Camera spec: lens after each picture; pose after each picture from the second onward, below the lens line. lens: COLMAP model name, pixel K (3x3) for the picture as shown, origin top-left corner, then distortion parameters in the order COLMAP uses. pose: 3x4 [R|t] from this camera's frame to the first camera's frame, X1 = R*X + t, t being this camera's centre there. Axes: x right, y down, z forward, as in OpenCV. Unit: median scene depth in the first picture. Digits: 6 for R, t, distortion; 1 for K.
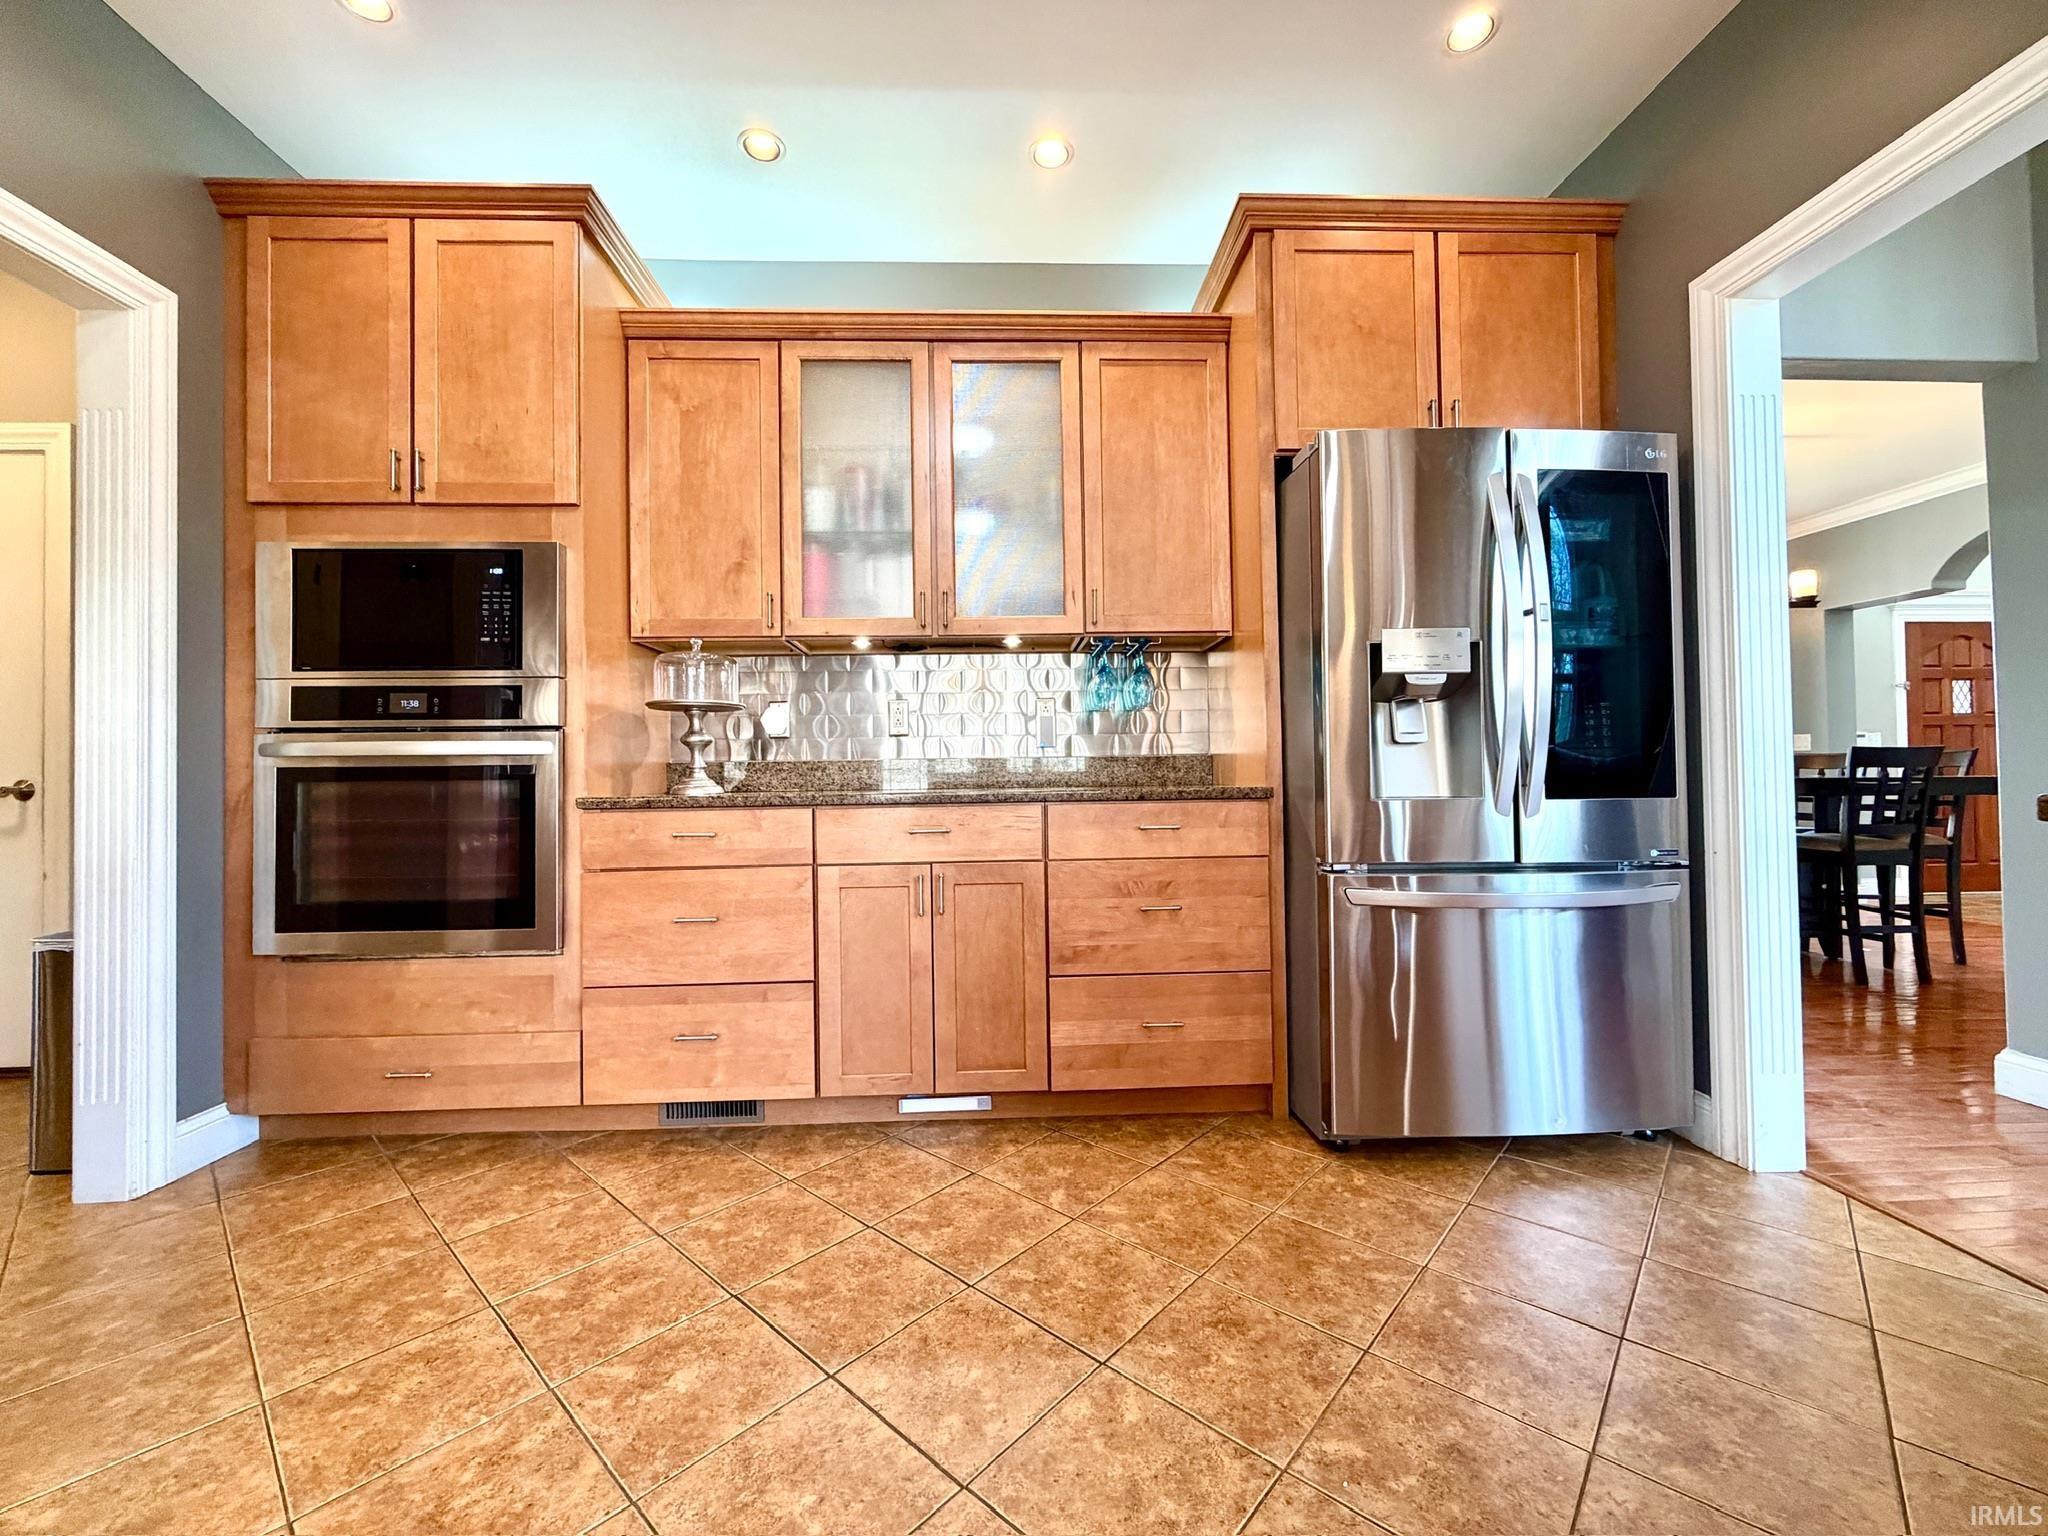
lens RADIAL K [[814.7, 0, 1016.7], [0, 814.7, 764.9], [0, 0, 1]] dist [0.002629, -0.001193]
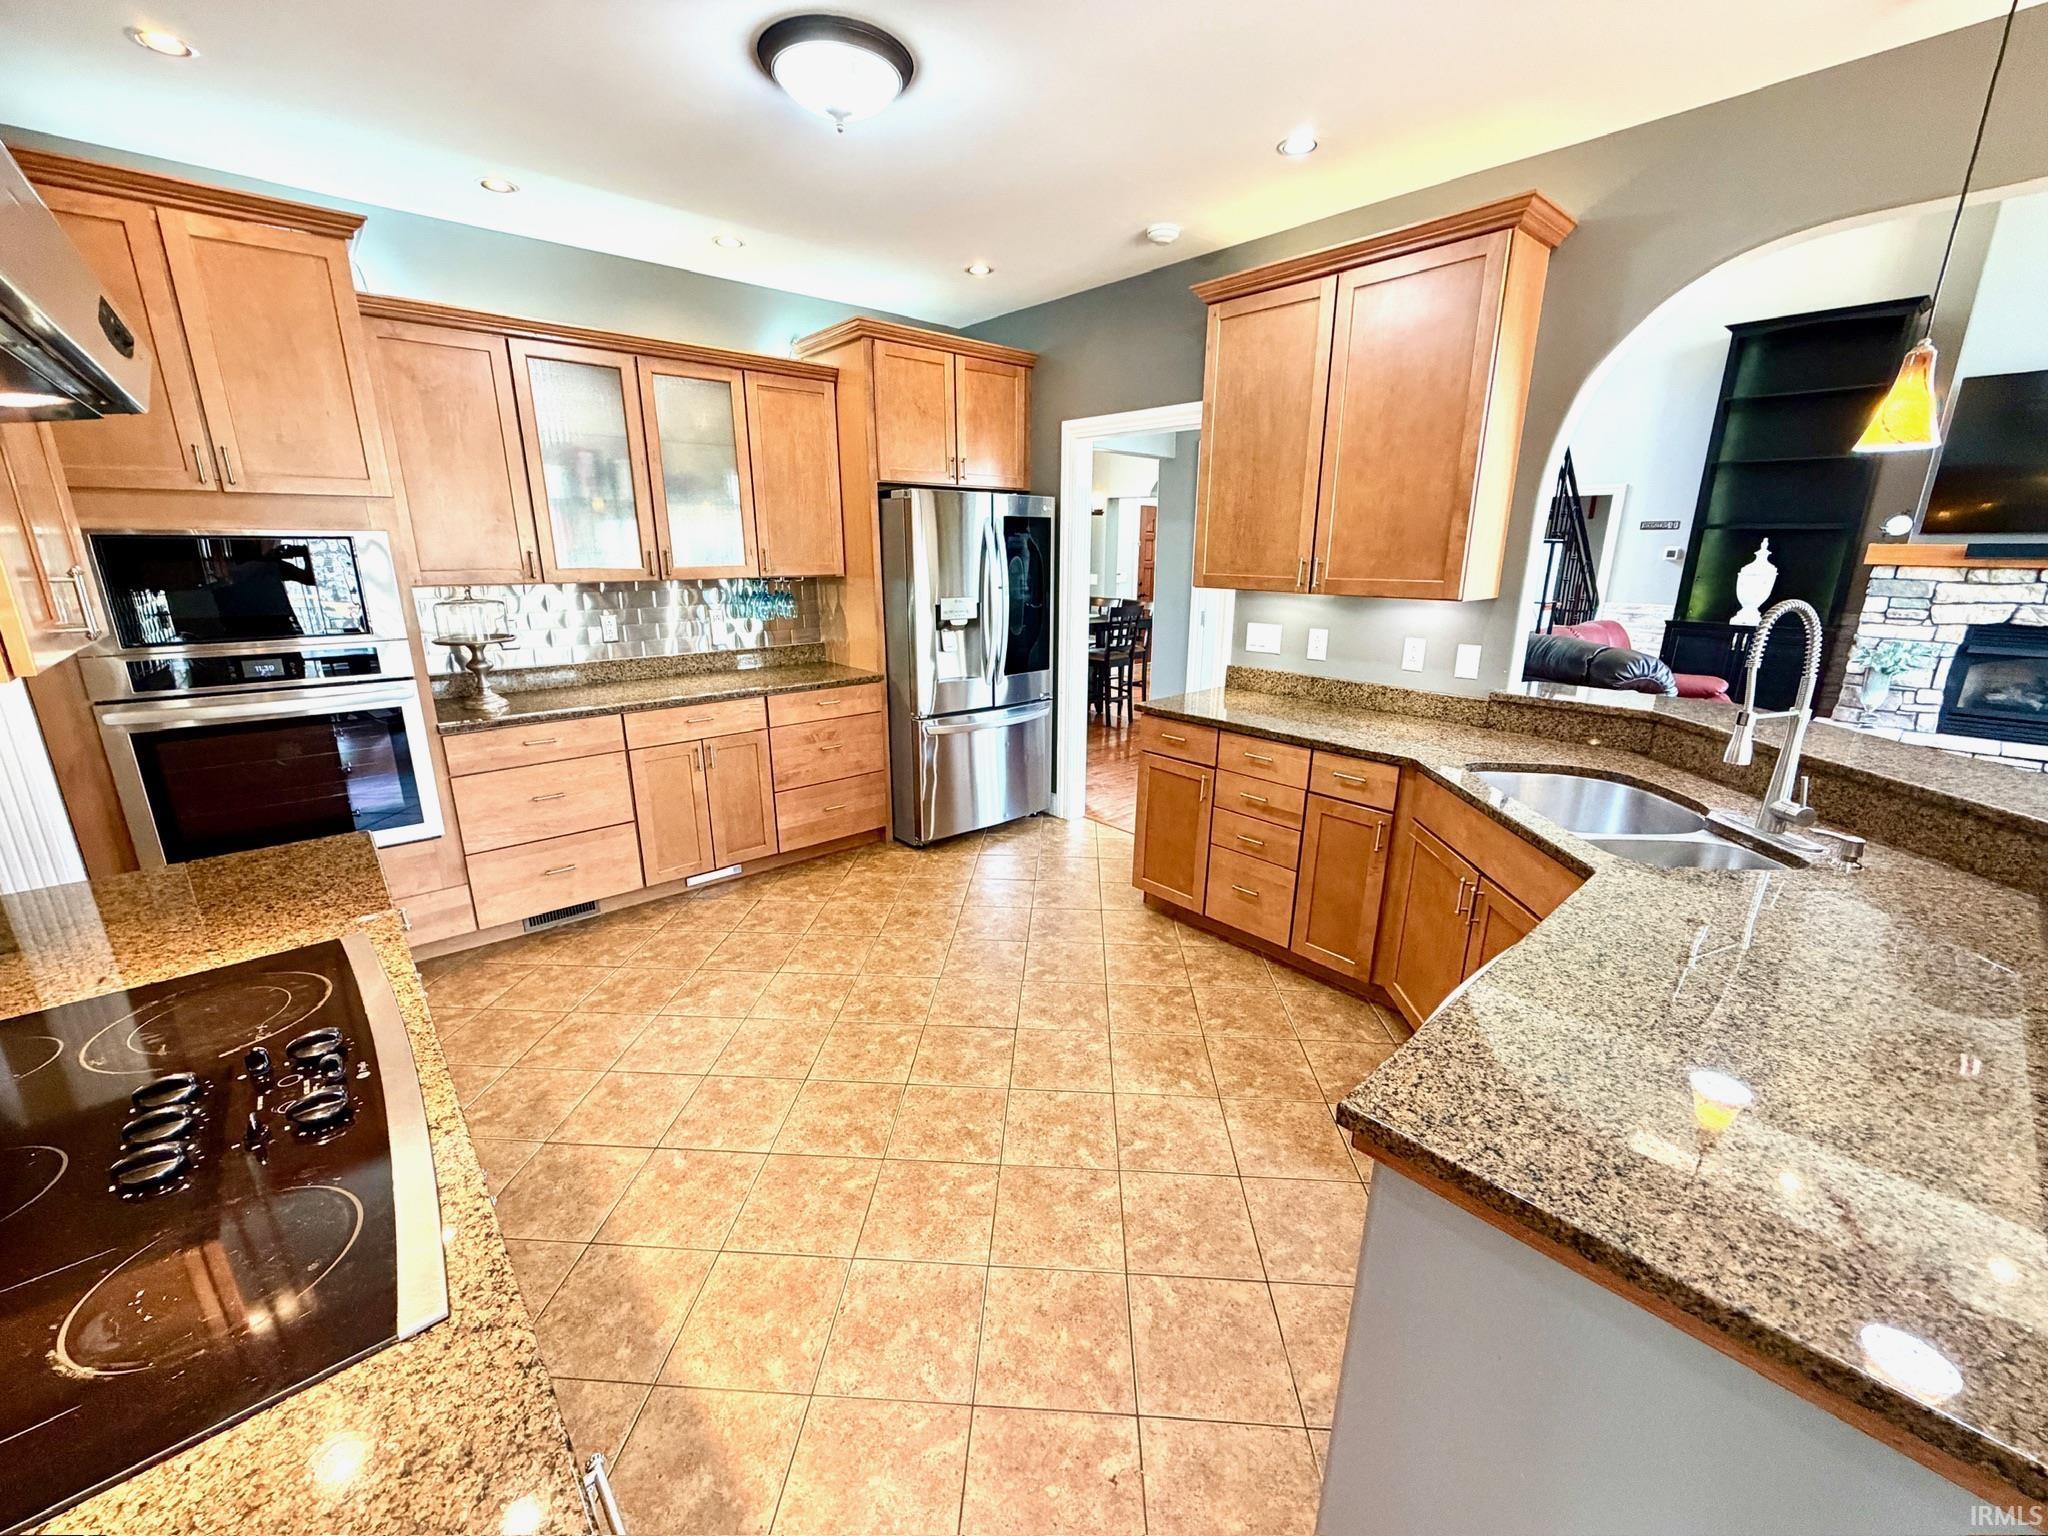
lens RADIAL K [[814.7, 0, 1022.2], [0, 814.7, 768.4], [0, 0, 1]] dist [0.002629, -0.001193]
pose [[0.777205, -0.151169, 0.610819, -0.606527], [-0.024581, 0.962679, 0.269526, -0.276644], [-0.628767, -0.224492, 0.744484, -0.628518]]
